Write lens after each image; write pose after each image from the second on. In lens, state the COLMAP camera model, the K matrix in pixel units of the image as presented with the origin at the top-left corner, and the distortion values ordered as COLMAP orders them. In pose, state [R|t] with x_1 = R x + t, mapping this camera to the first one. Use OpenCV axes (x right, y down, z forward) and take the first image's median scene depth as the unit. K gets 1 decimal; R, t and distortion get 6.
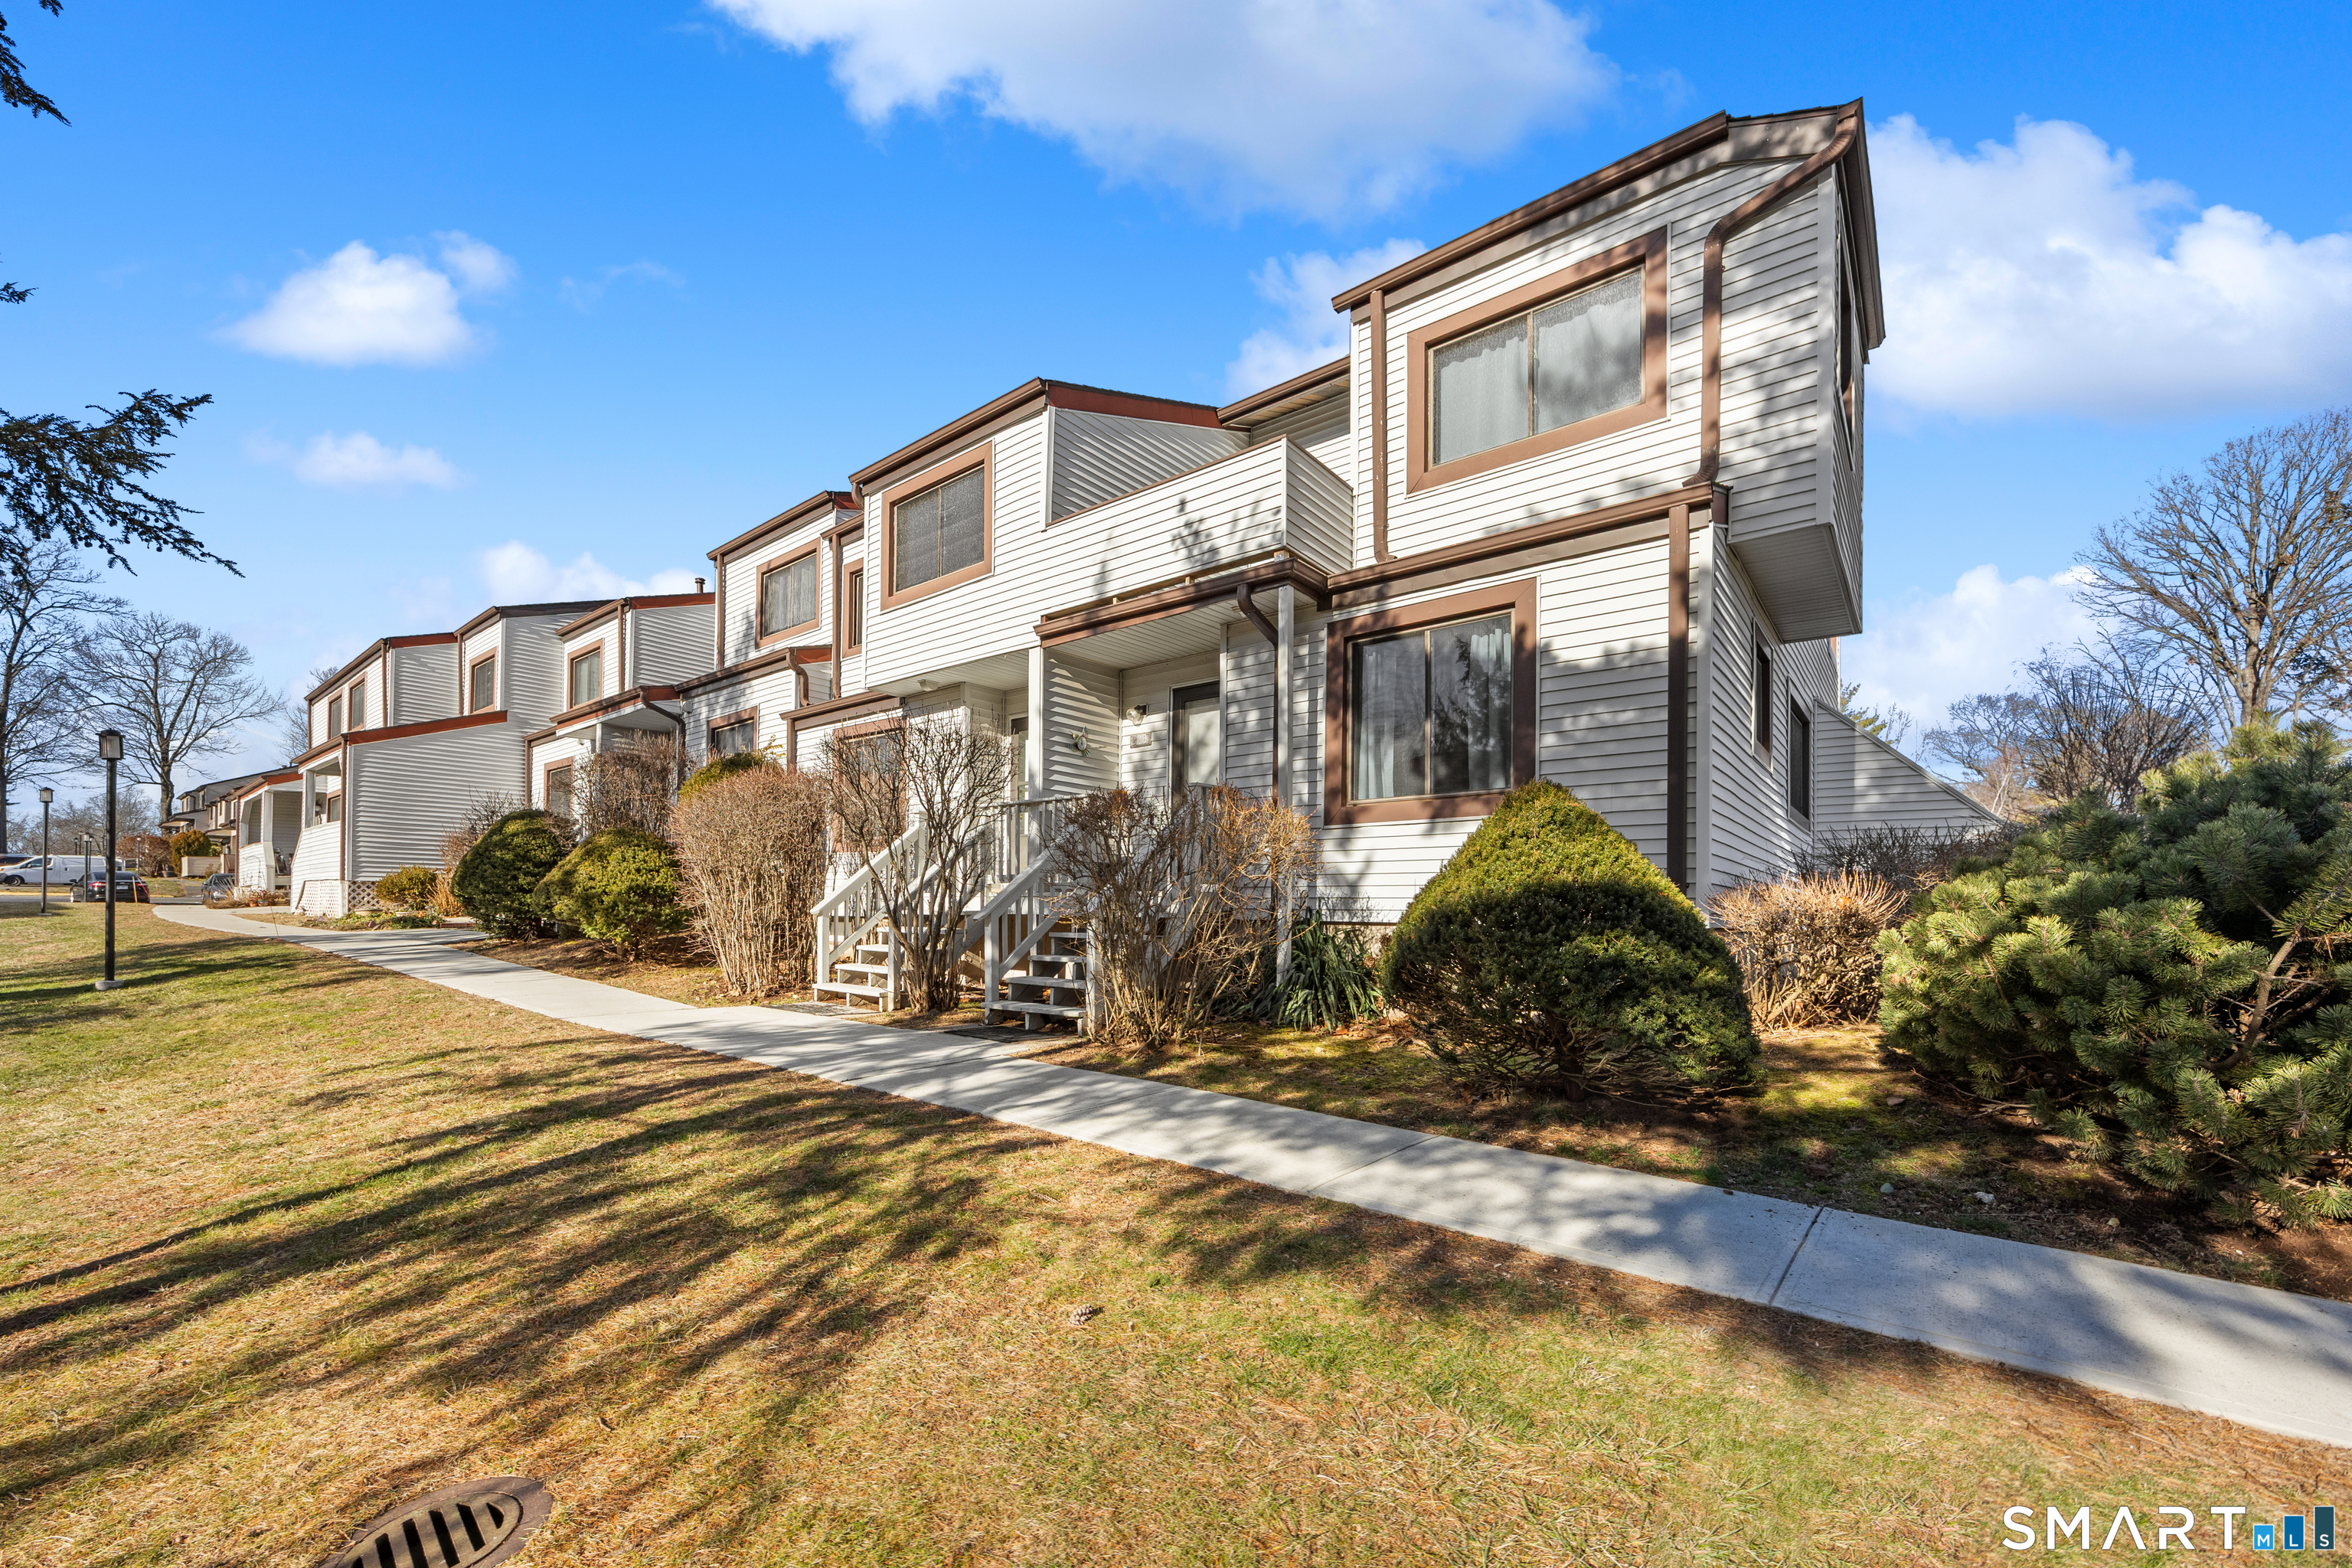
lens RADIAL K [[893.3, 0, 1172.1], [0, 893.3, 892.8], [0, 0, 1]] dist [-0.002616, -0.000300]
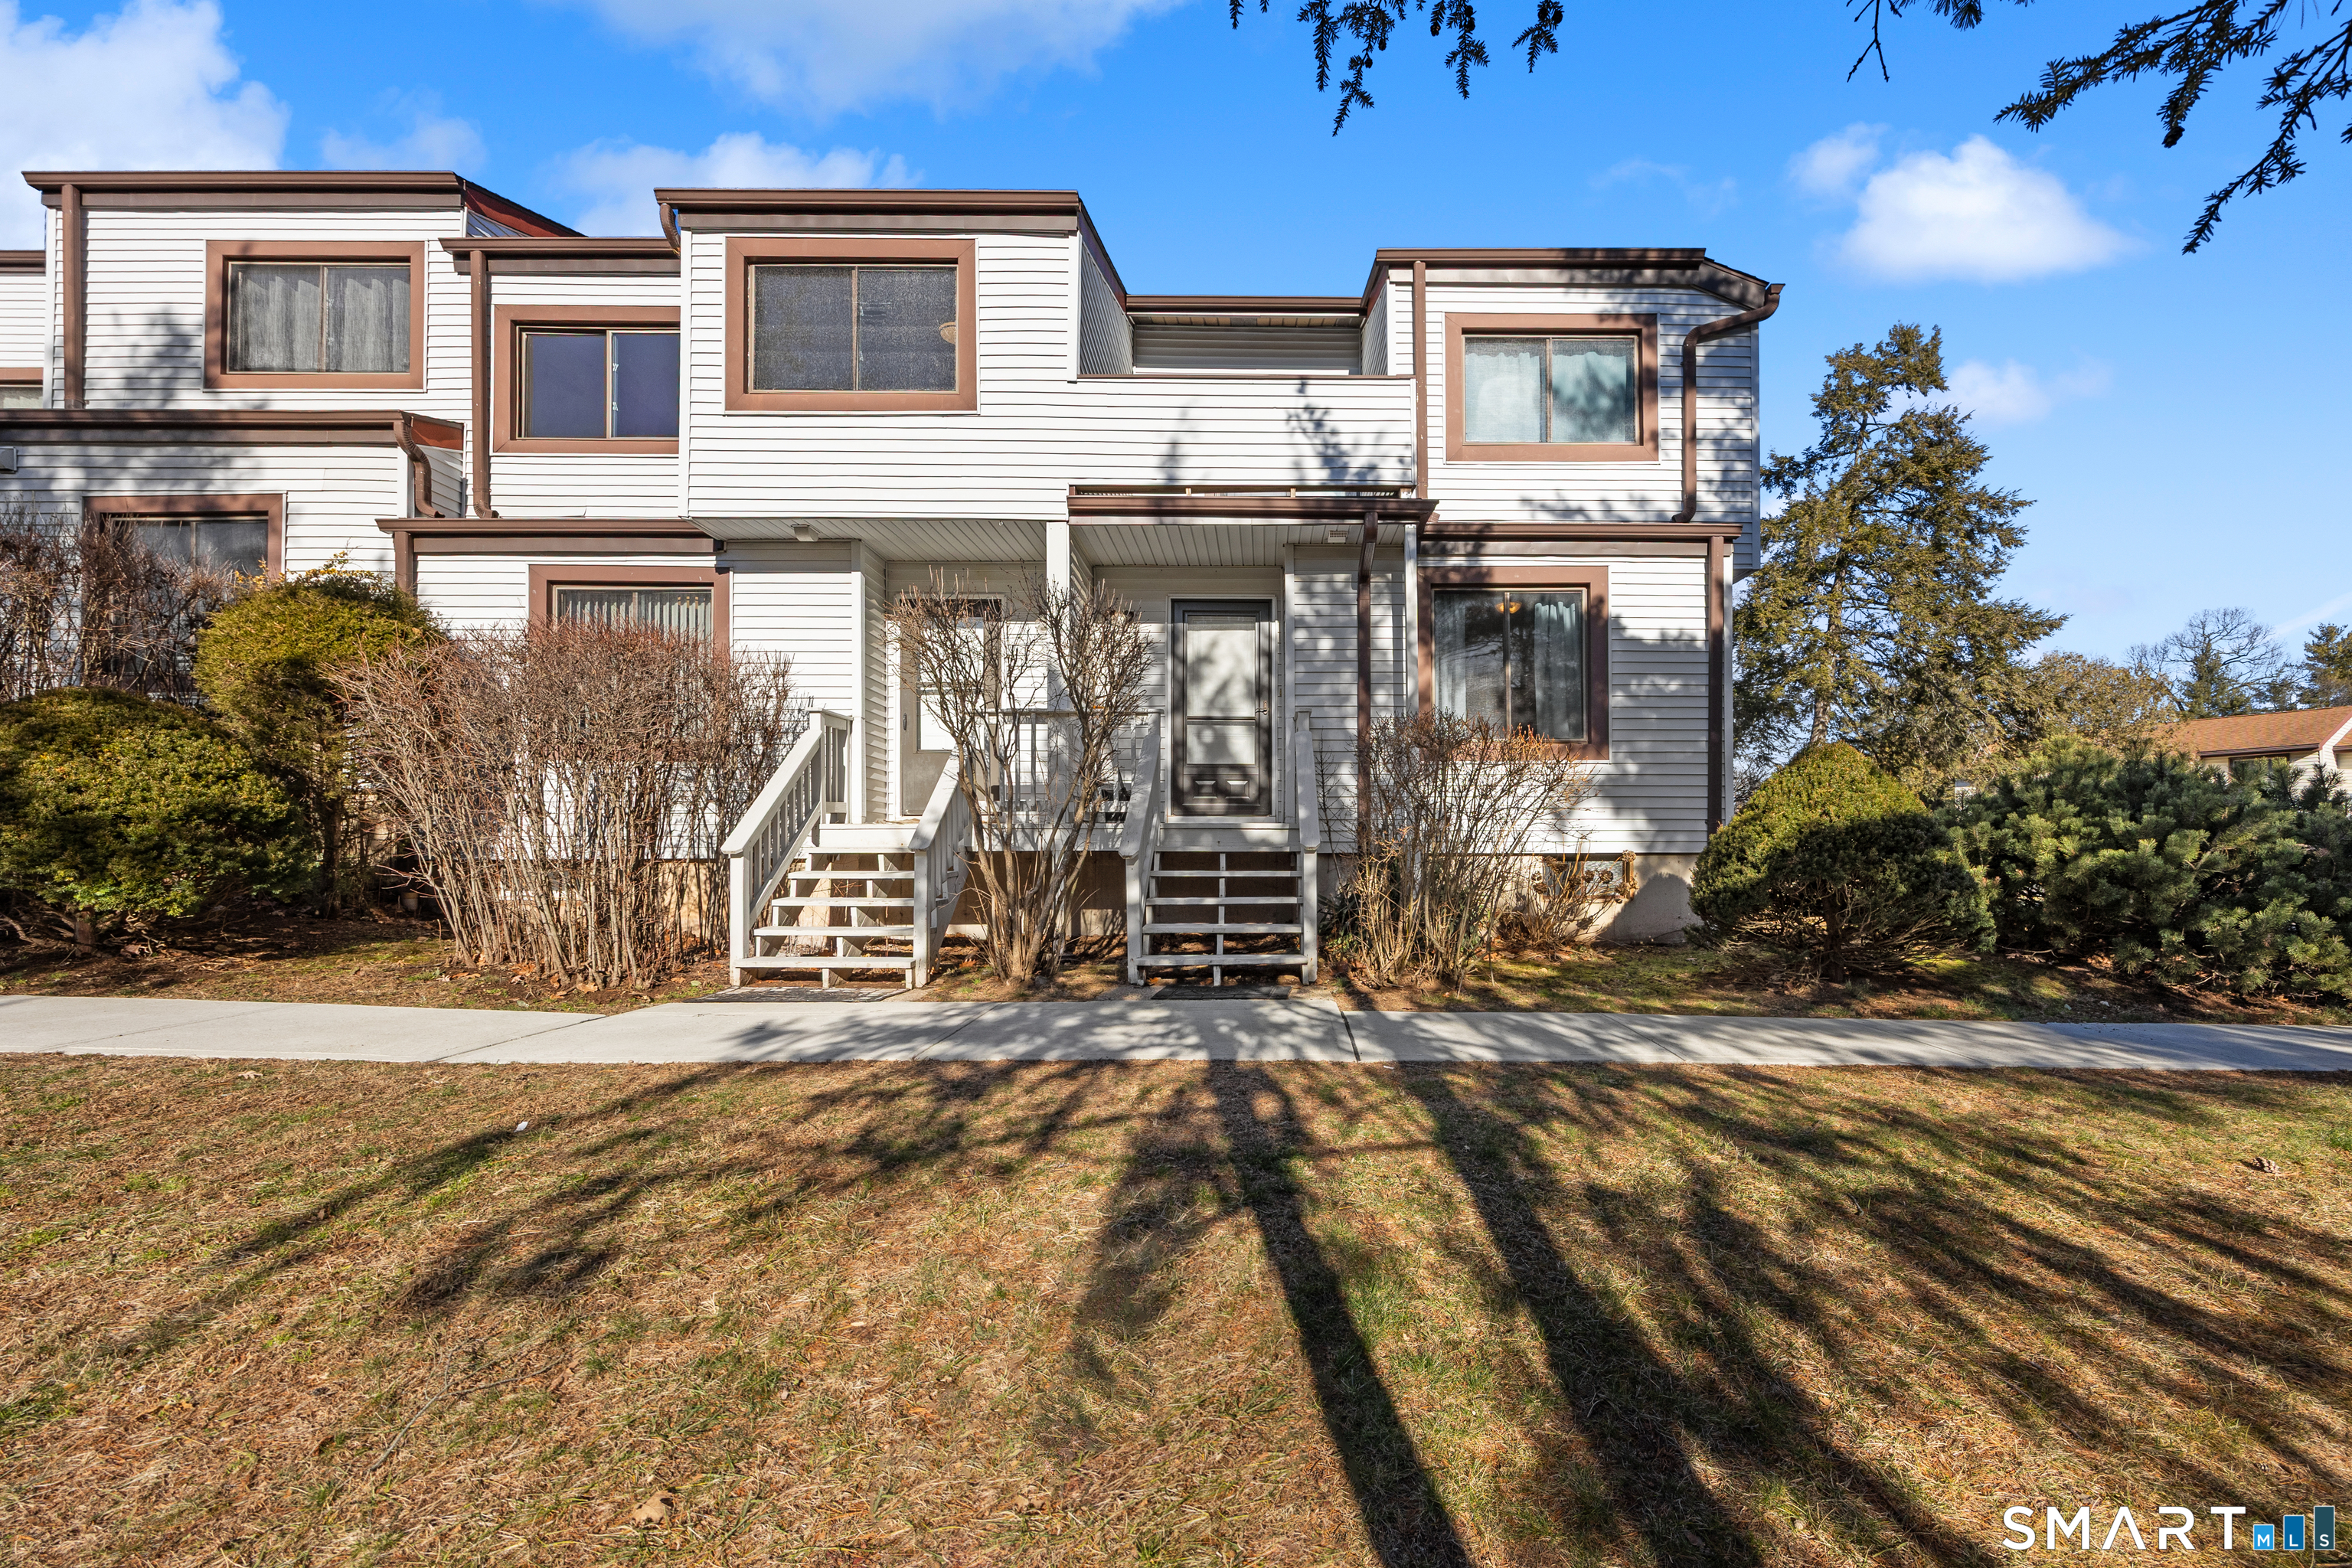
lens RADIAL K [[934.1, 0, 1177.9], [0, 934.1, 830.9], [0, 0, 1]] dist [-0.003918, 0.000054]
pose [[0.777136, 0.003259, 0.629324, -0.787033], [-0.002057, 0.999994, -0.002638, 0.010558], [-0.629329, 0.000756, 0.777139, 0.359586]]
